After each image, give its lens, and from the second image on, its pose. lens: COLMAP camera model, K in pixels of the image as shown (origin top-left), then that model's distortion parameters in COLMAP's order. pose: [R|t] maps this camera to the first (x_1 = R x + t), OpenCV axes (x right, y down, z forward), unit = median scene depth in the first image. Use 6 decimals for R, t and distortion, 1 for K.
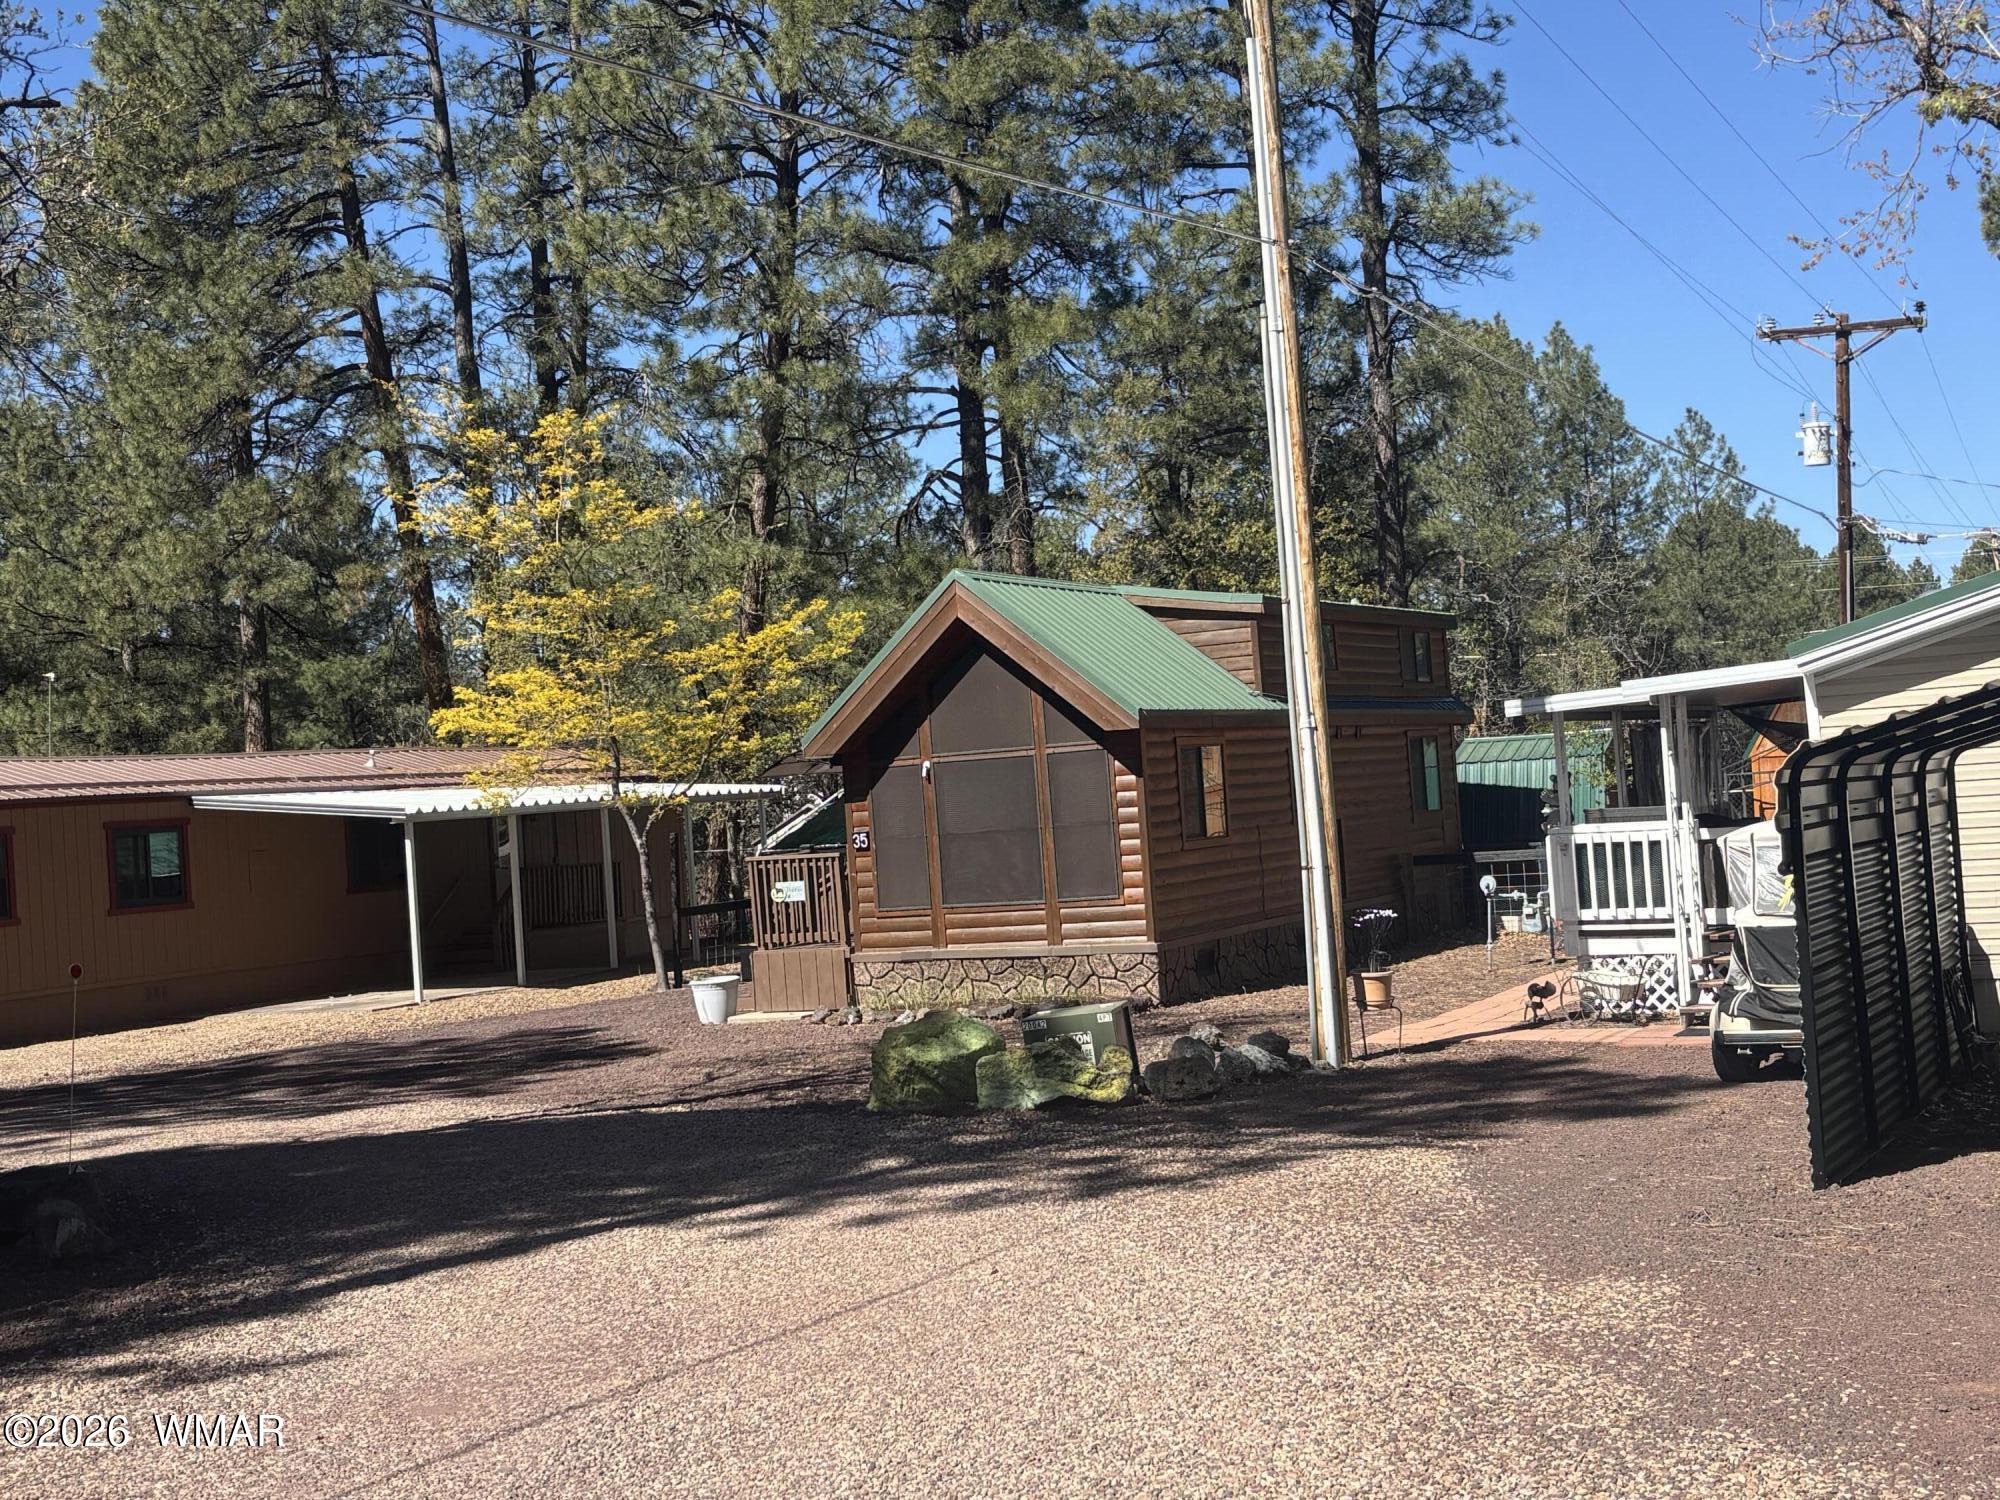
lens RADIAL K [[2514.9, 0, 1000.1], [0, 2514.9, 745.2], [0, 0, 1]] dist [0.008483, 0.000000]
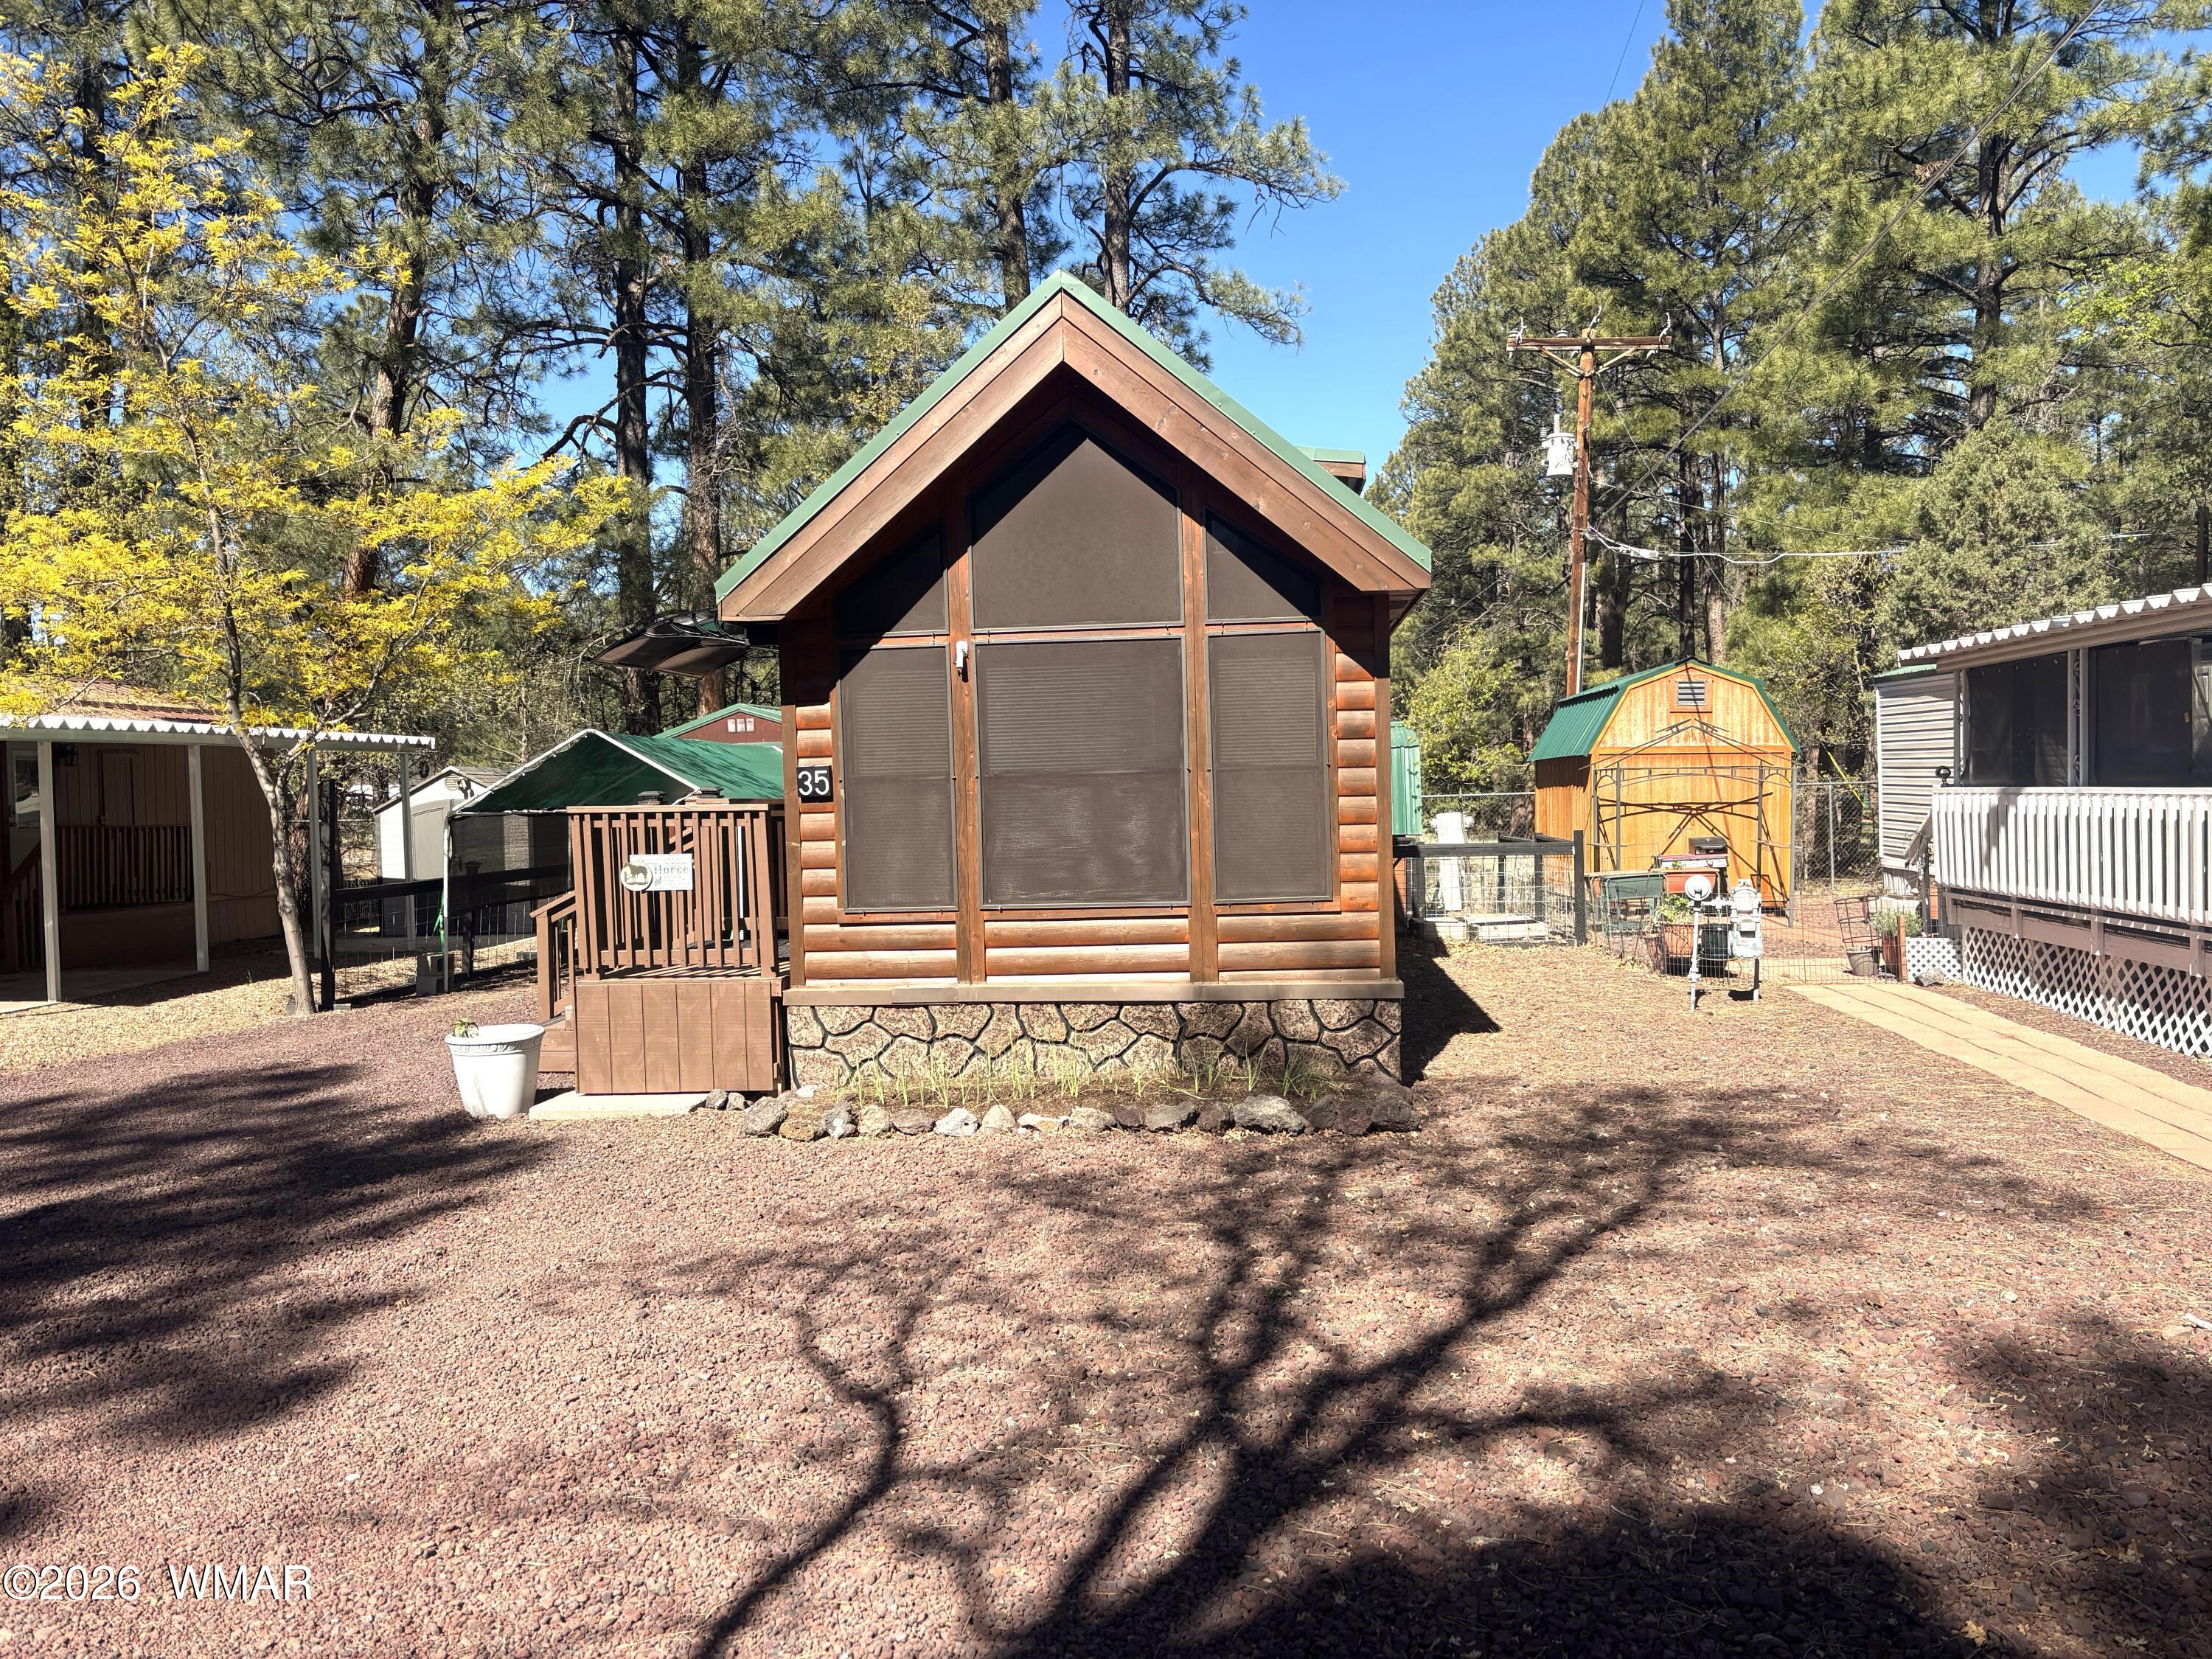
lens RADIAL K [[1623.0, 0, 1117.1], [0, 1623.0, 851.6], [0, 0, 1]] dist [-0.008999, -0.004614]
pose [[0.918455, 0.030634, 0.394338, -0.132655], [-0.047189, 0.998362, 0.032350, 0.038308], [-0.392701, -0.048321, 0.918396, 0.649812]]
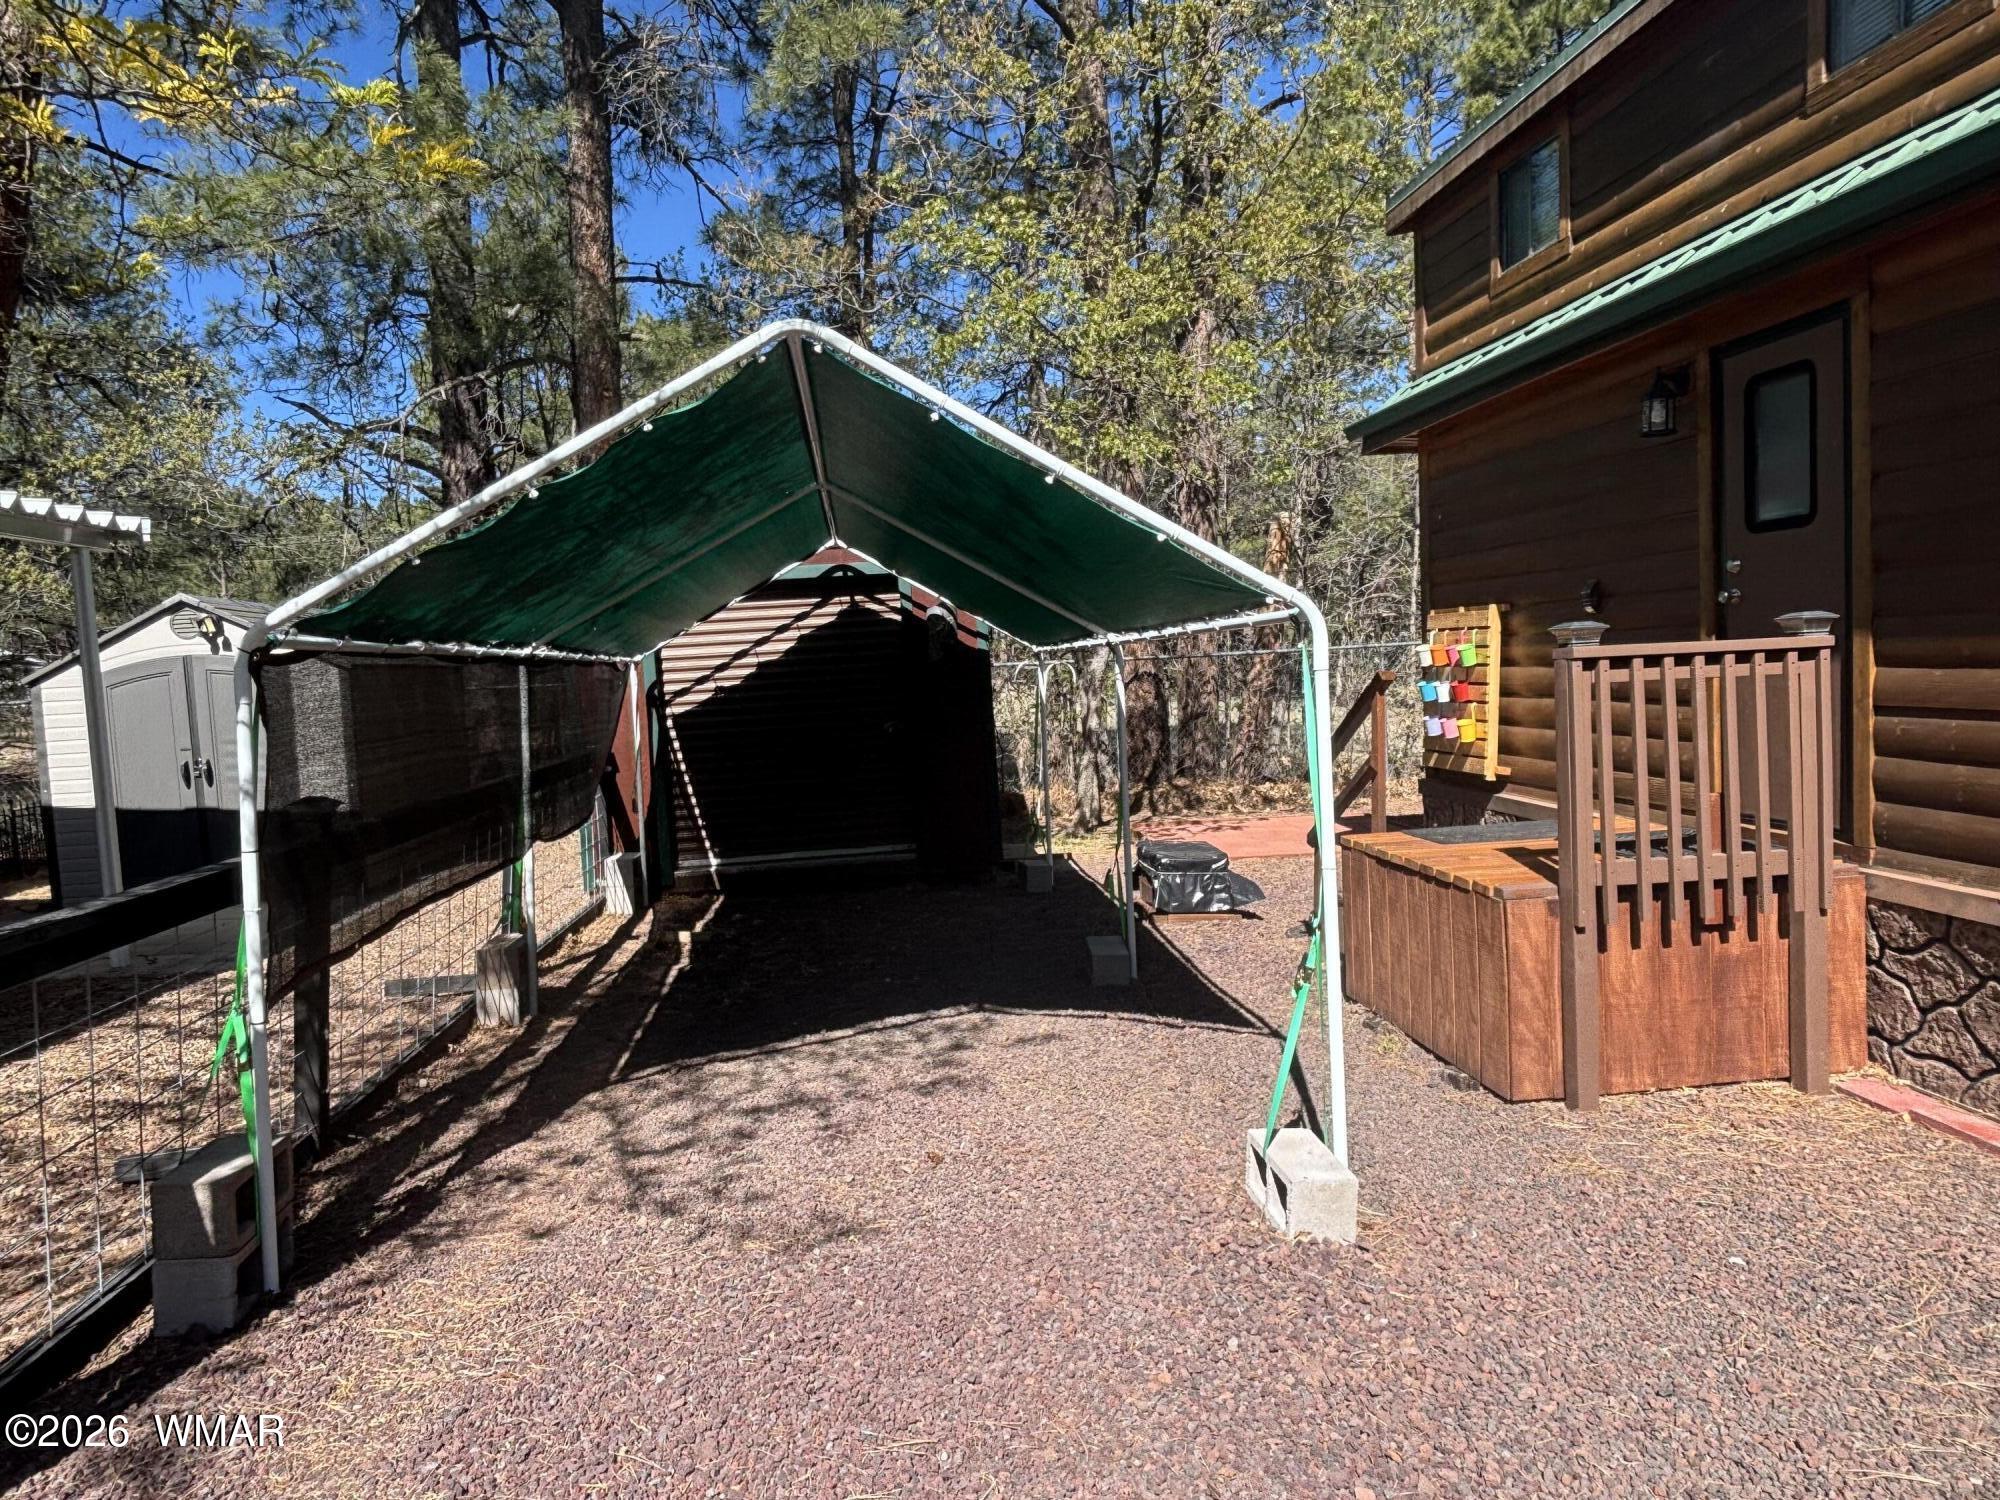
lens RADIAL K [[1282.7, 0, 999.6], [0, 1282.7, 753.1], [0, 0, 1]] dist [-0.002637, -0.011610]
pose [[0.822861, -0.011654, 0.568124, -0.135143], [-0.021969, 0.998390, 0.052300, 0.058619], [-0.567818, -0.055517, 0.821280, 1.147432]]
